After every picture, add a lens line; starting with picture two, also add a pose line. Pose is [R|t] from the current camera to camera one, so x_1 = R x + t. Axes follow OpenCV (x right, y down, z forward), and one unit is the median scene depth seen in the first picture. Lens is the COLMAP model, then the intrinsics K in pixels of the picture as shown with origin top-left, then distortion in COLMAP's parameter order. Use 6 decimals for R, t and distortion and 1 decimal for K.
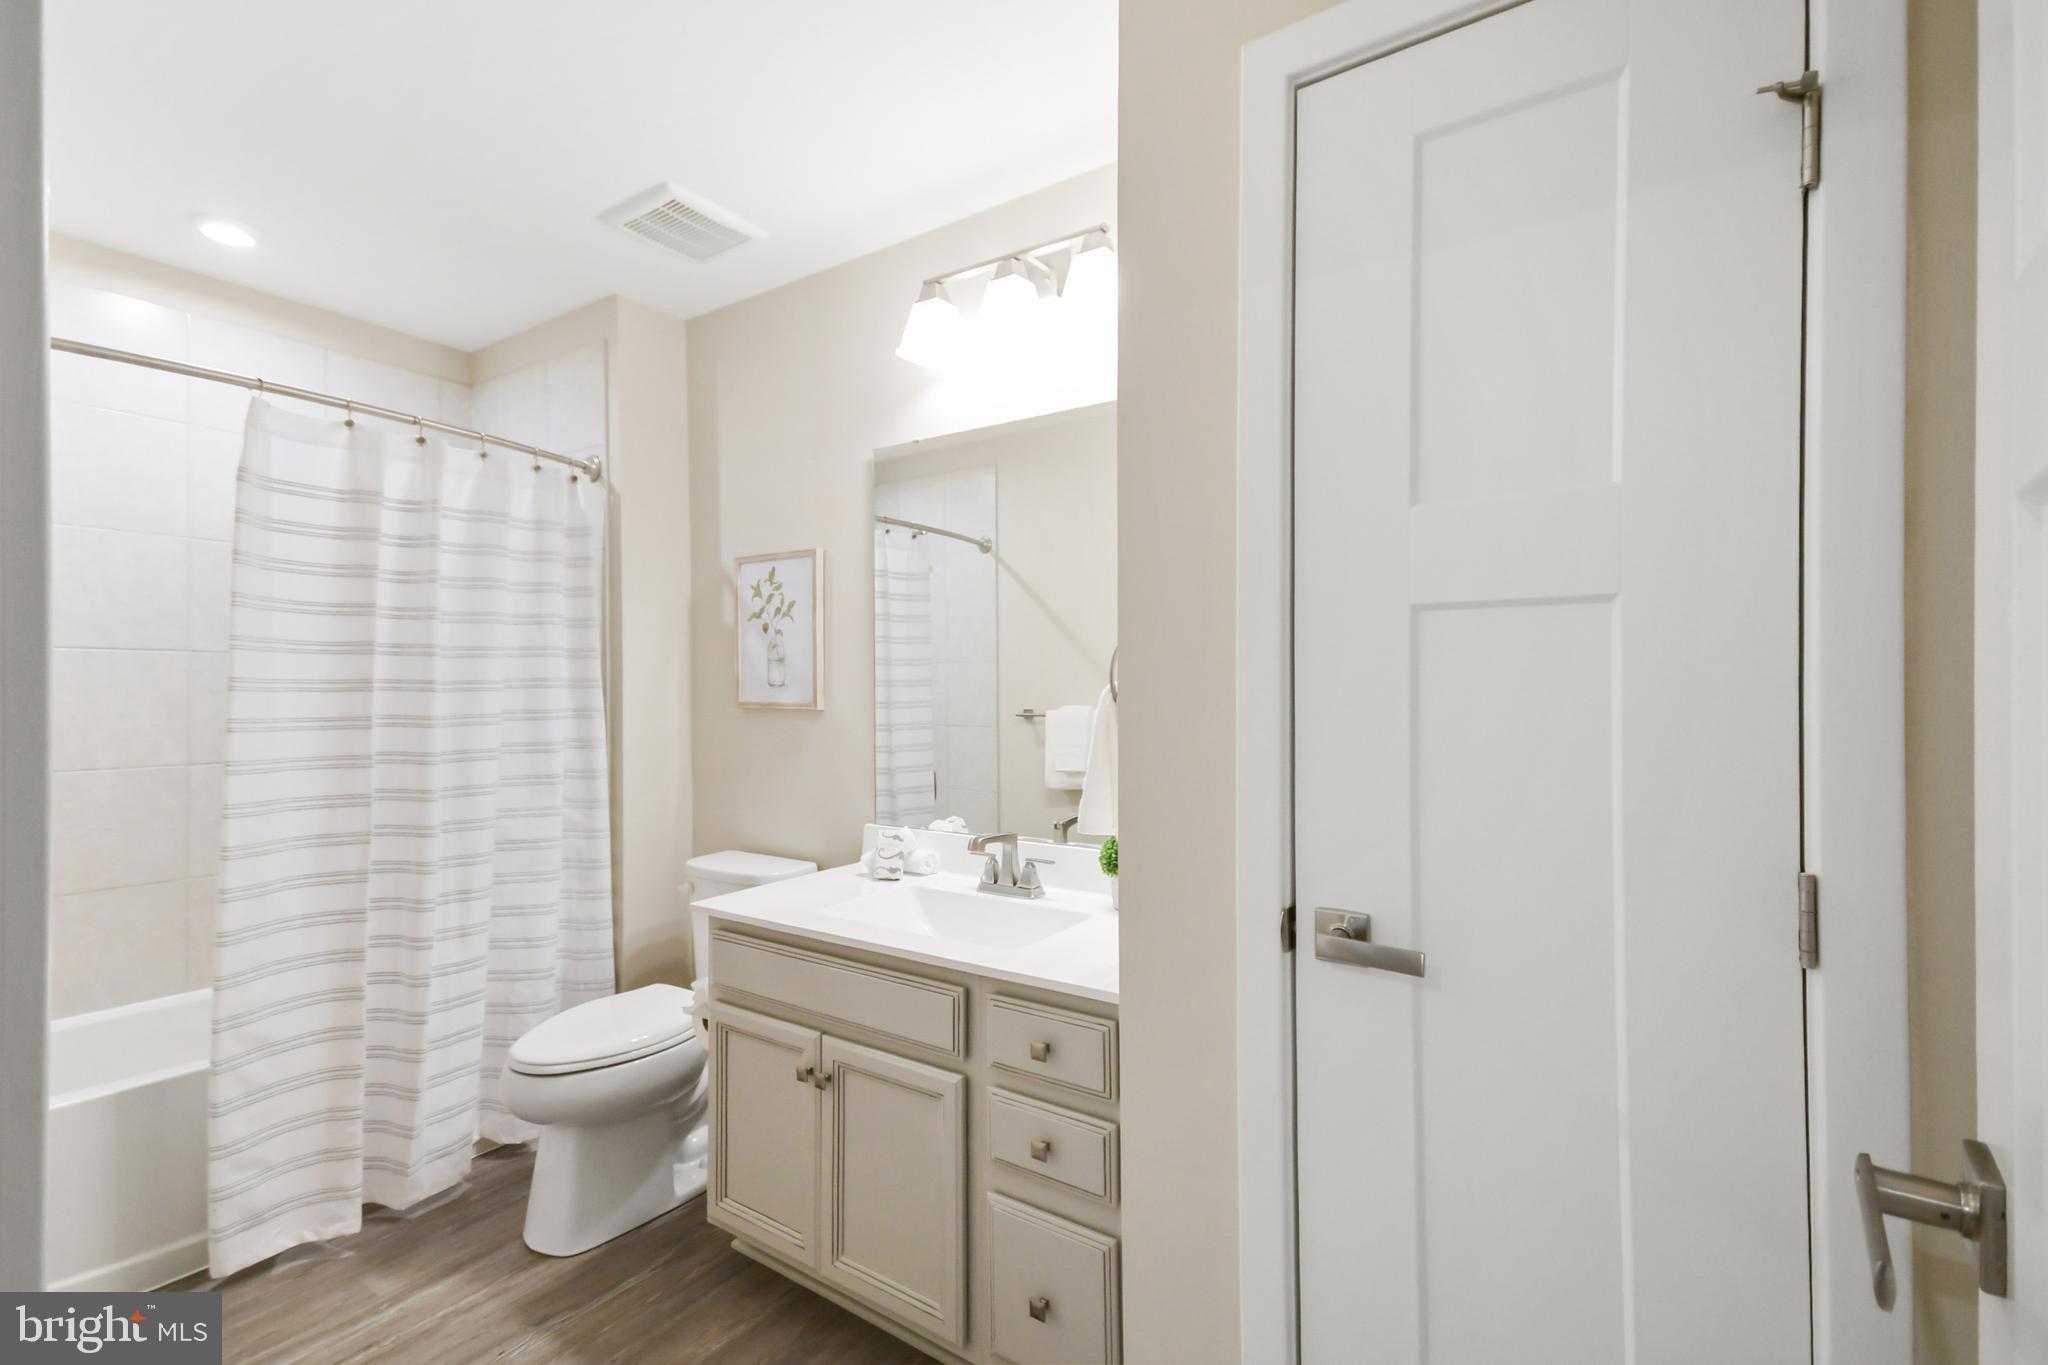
lens RADIAL K [[875.8, 0, 1034.1], [0, 875.8, 687.2], [0, 0, 1]] dist [0.001741, 0.000126]
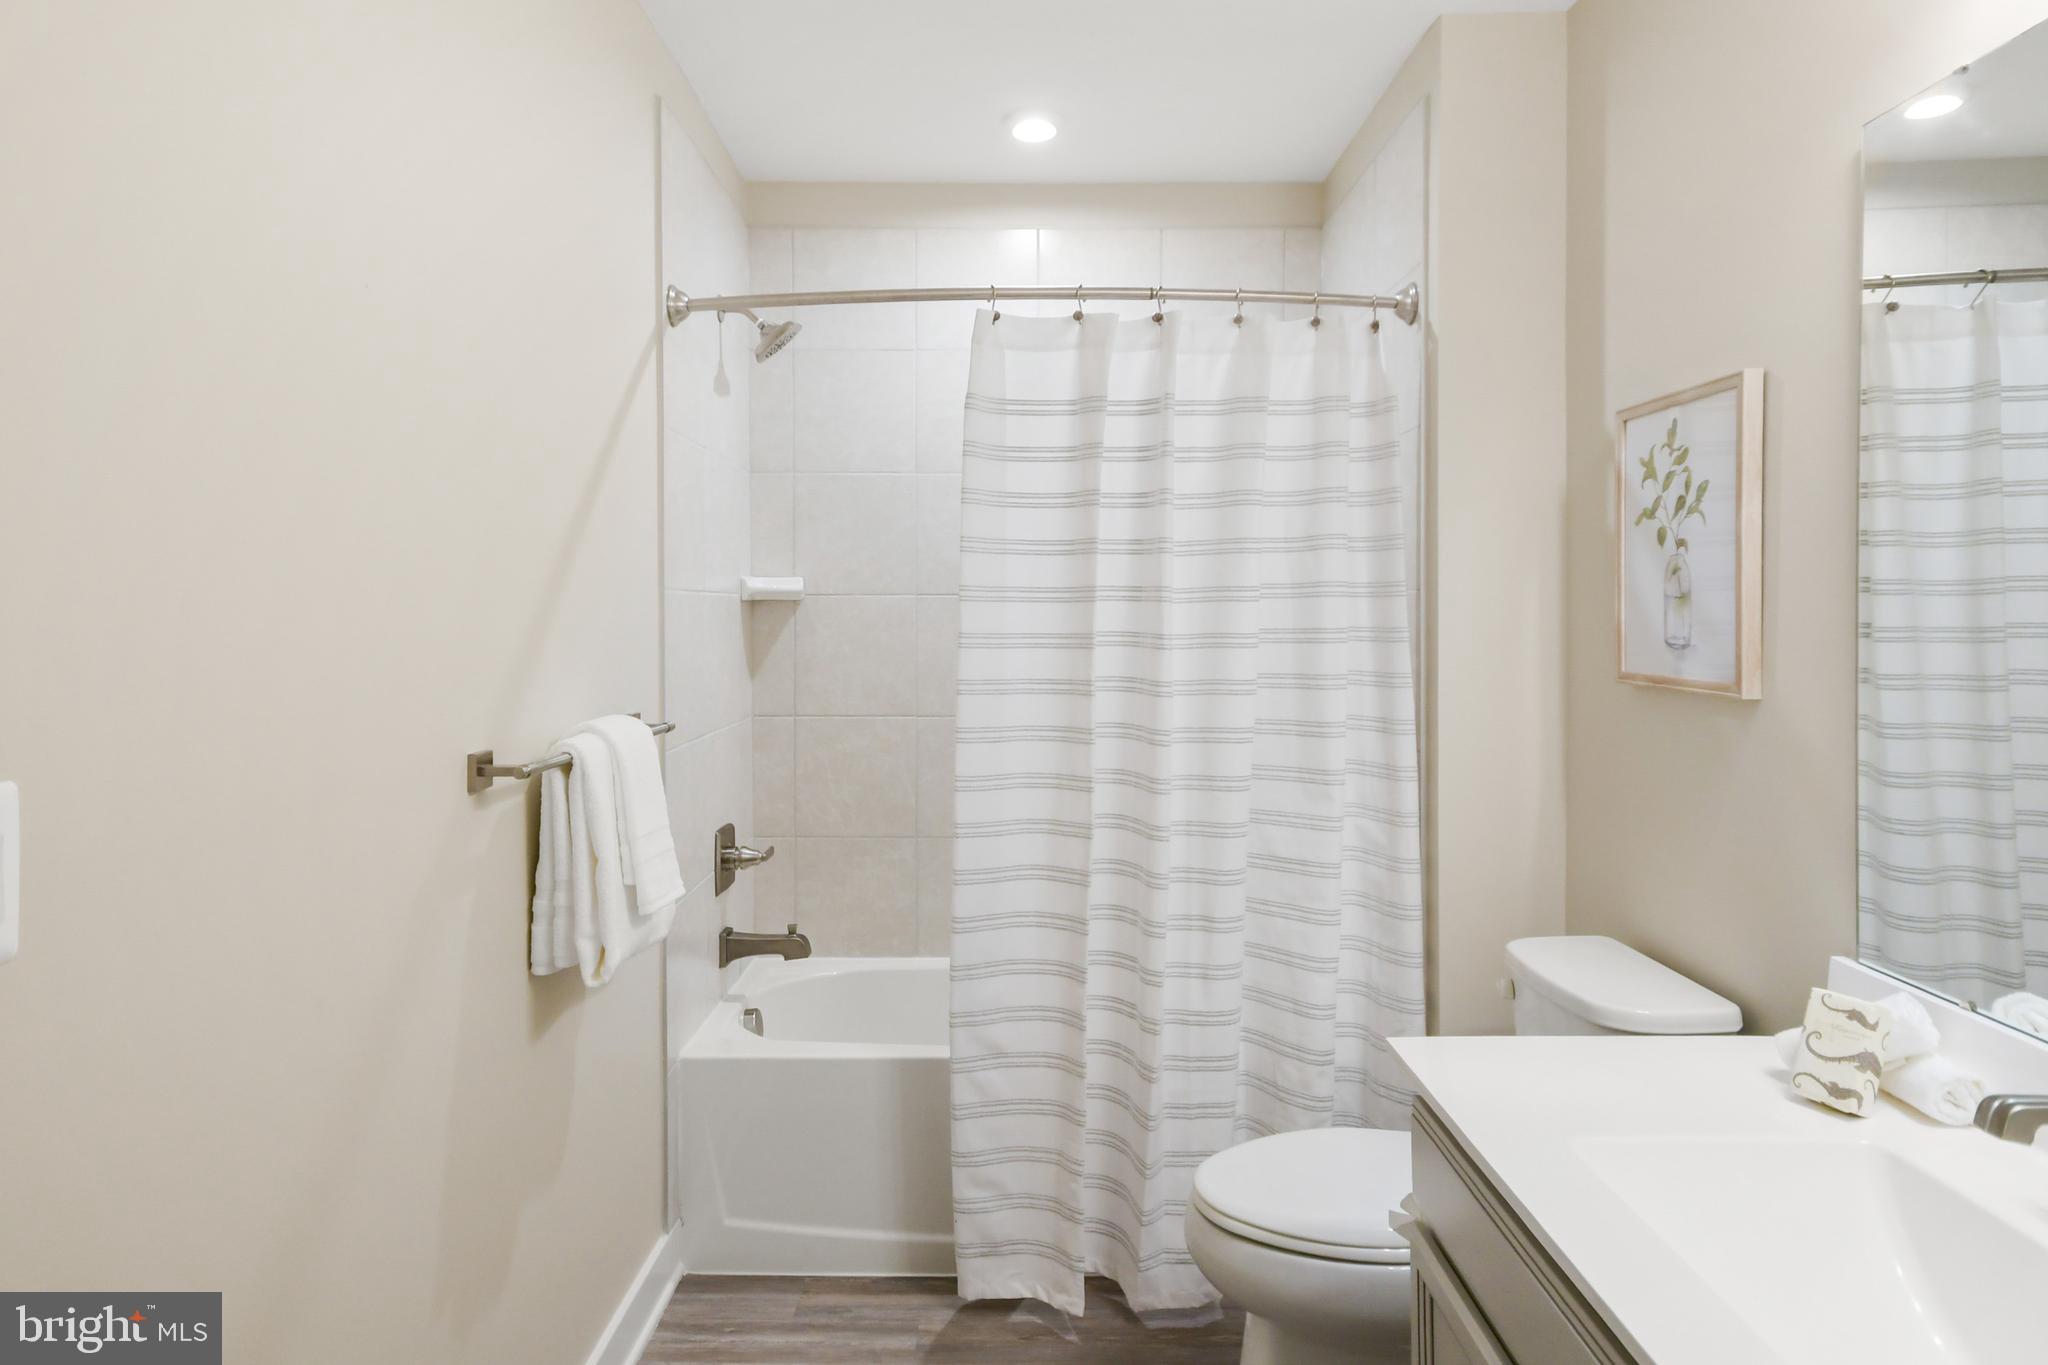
lens RADIAL K [[1197.2, 0, 1025.7], [0, 1197.2, 635.8], [0, 0, 1]] dist [0.025331, 0.000292]
pose [[0.549116, 0.017026, -0.835573, 0.101819], [0.002401, 0.999756, 0.021949, -0.026422], [0.835743, -0.014059, 0.548941, 0.298239]]
